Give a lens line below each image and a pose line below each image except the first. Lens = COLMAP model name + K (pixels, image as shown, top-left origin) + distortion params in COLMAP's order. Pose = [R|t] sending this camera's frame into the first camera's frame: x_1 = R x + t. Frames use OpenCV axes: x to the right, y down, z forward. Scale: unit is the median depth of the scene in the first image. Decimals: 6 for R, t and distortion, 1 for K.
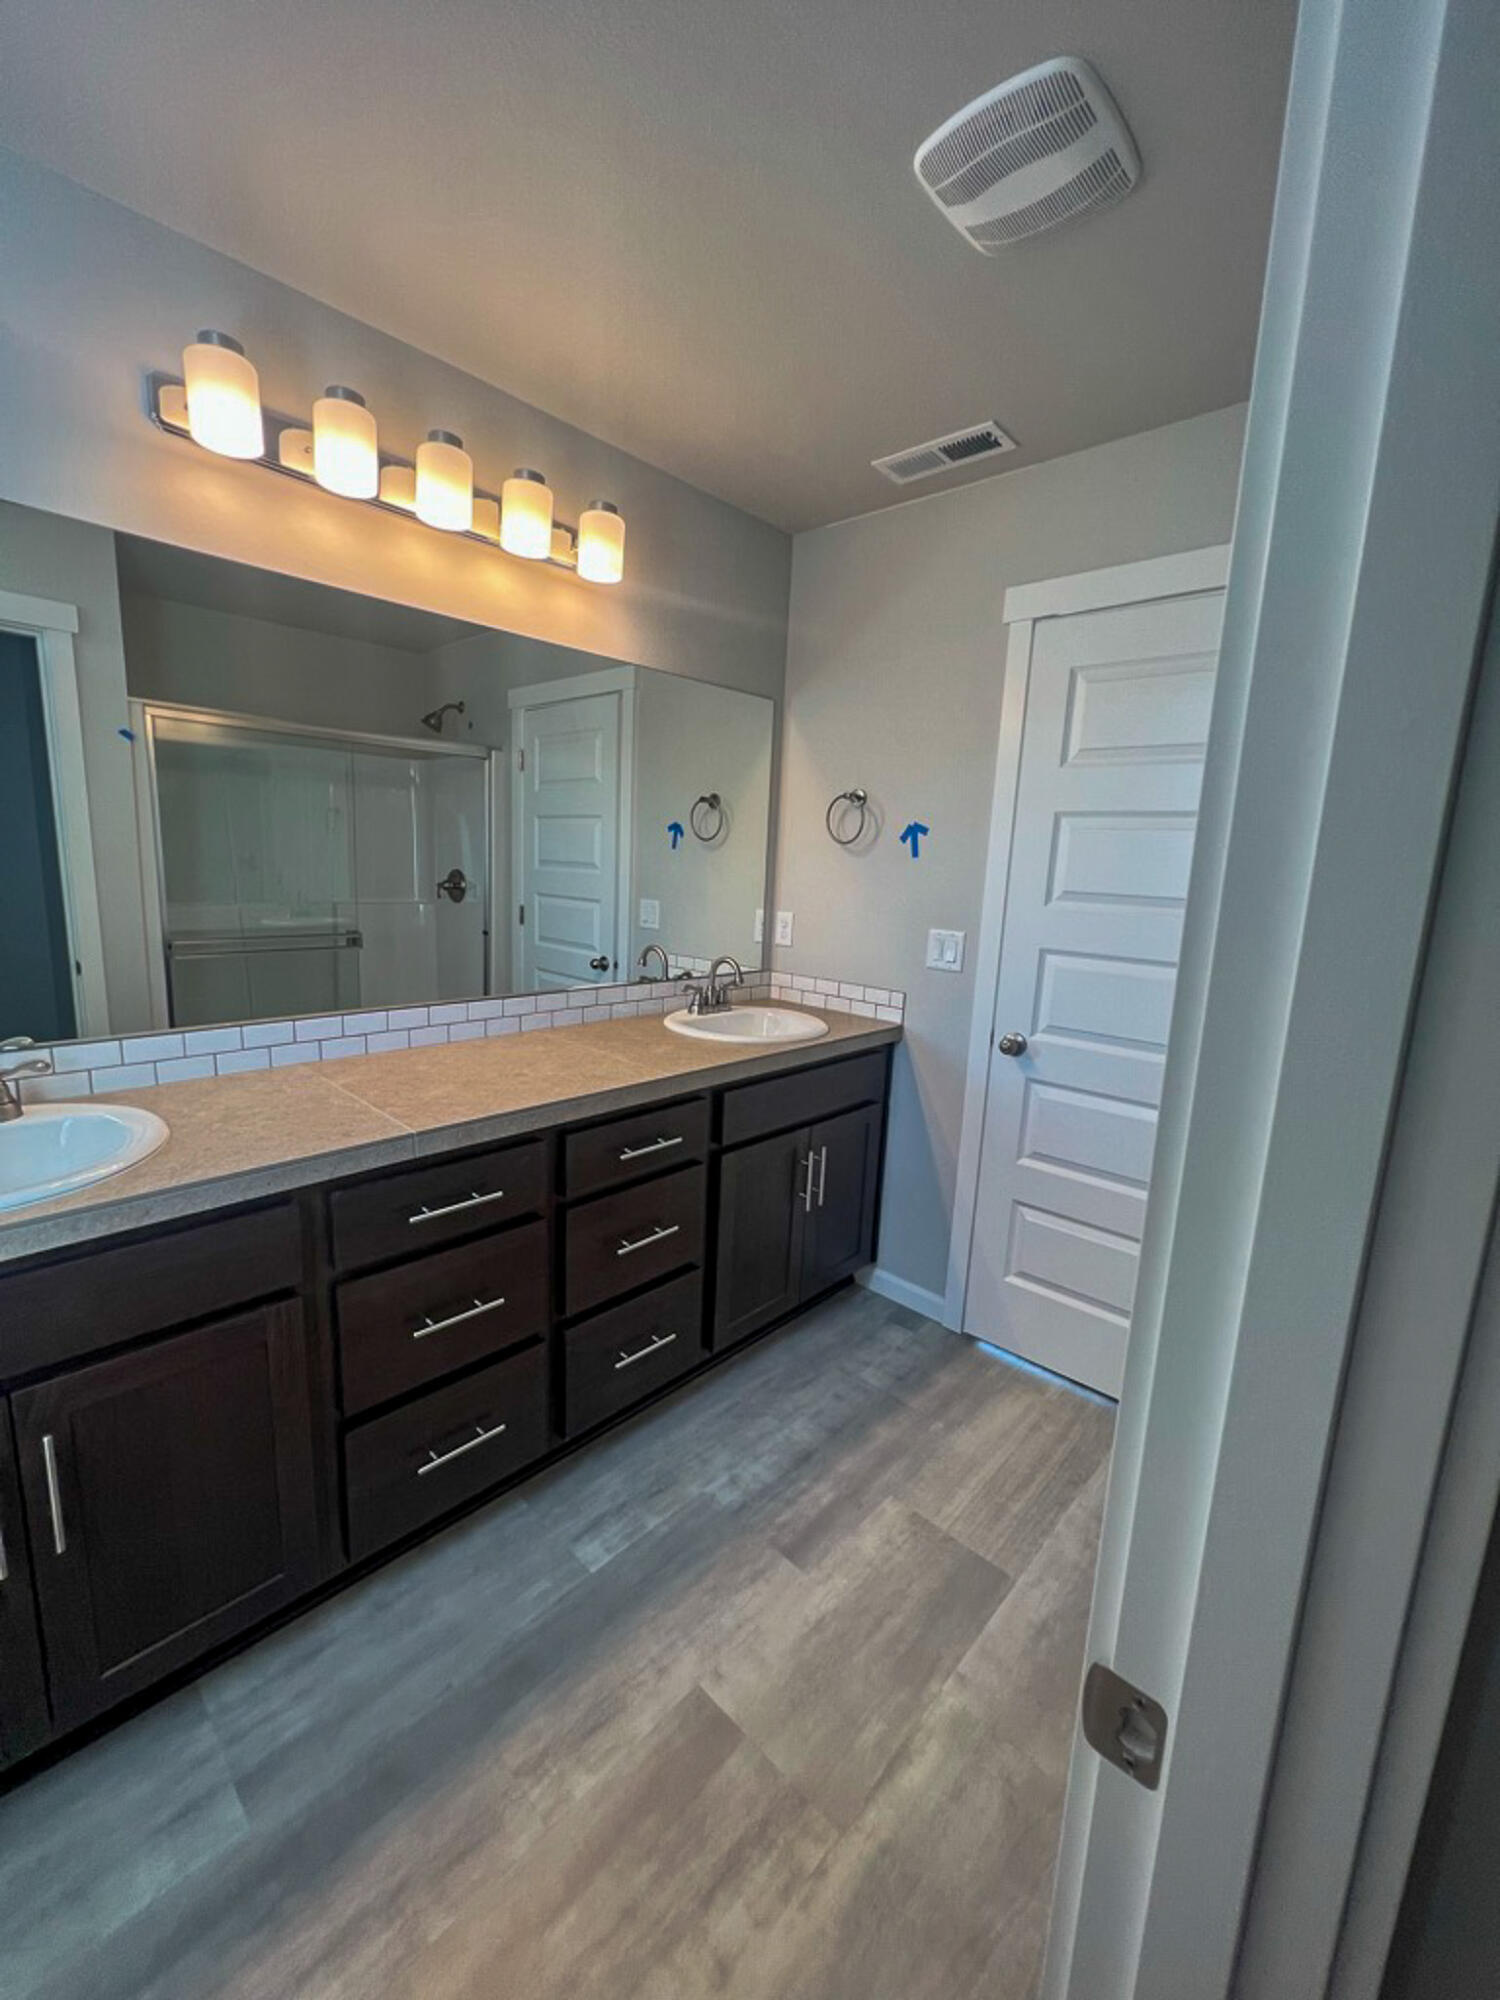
lens RADIAL K [[805.9, 0, 747.9], [0, 805.9, 1005.2], [0, 0, 1]] dist [0.001517, 0.000197]
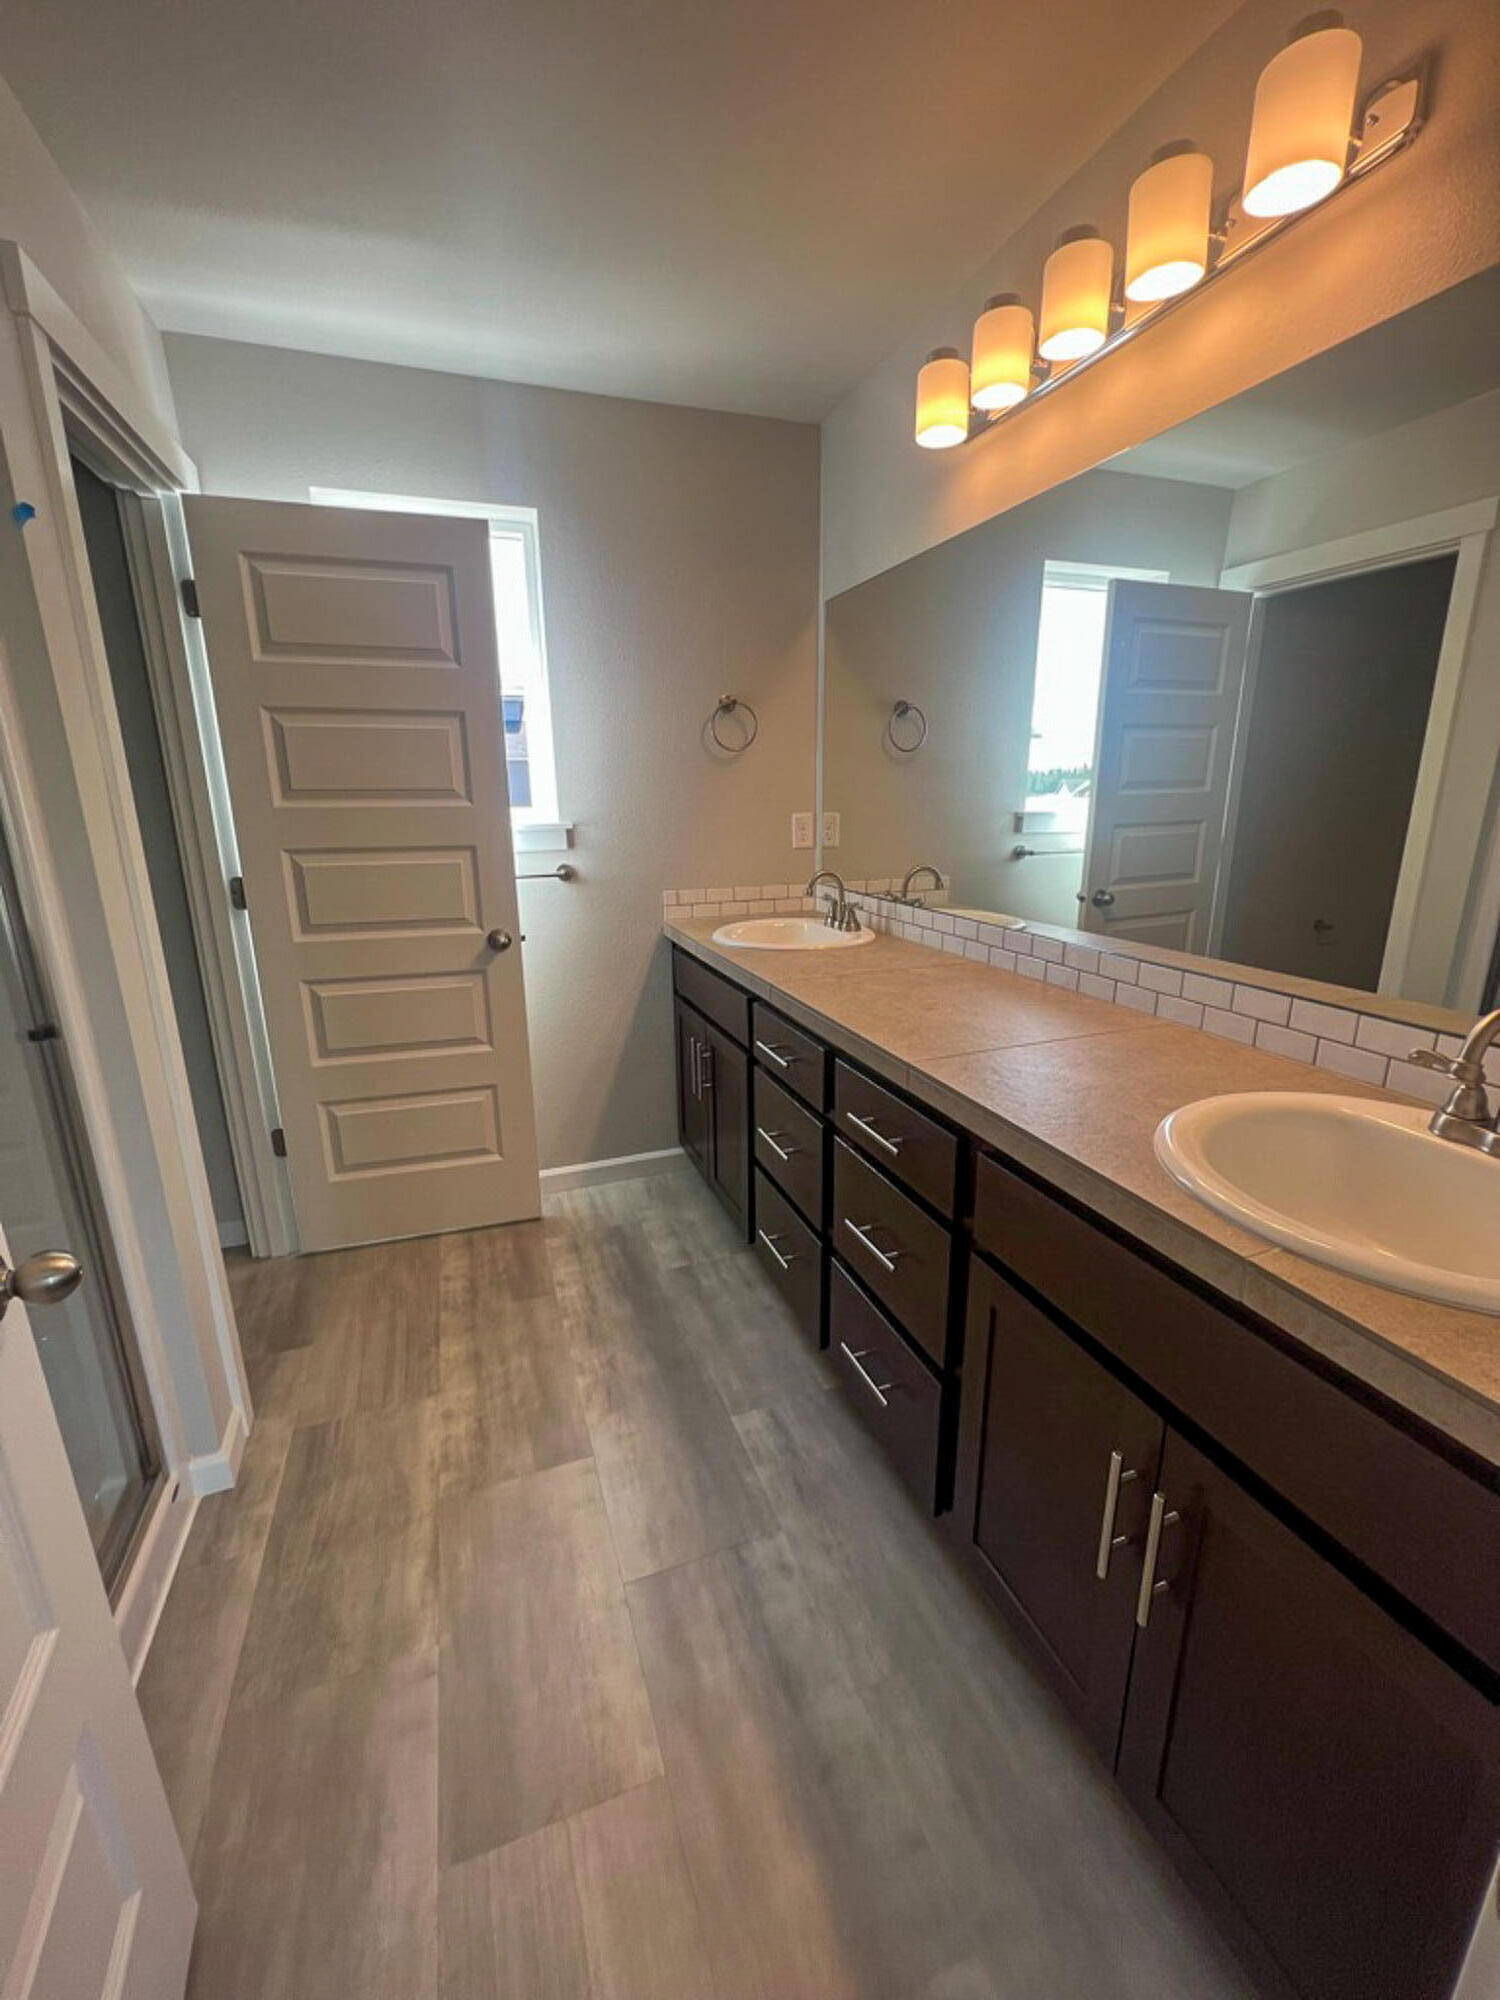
lens RADIAL K [[811.5, 0, 745.3], [0, 811.5, 998.0], [0, 0, 1]] dist [-0.002658, -0.000257]
pose [[-0.459124, 0.184980, -0.868900, 0.688710], [-0.162293, 0.944157, 0.286756, -0.176222], [0.873422, 0.272673, -0.403464, 1.354511]]
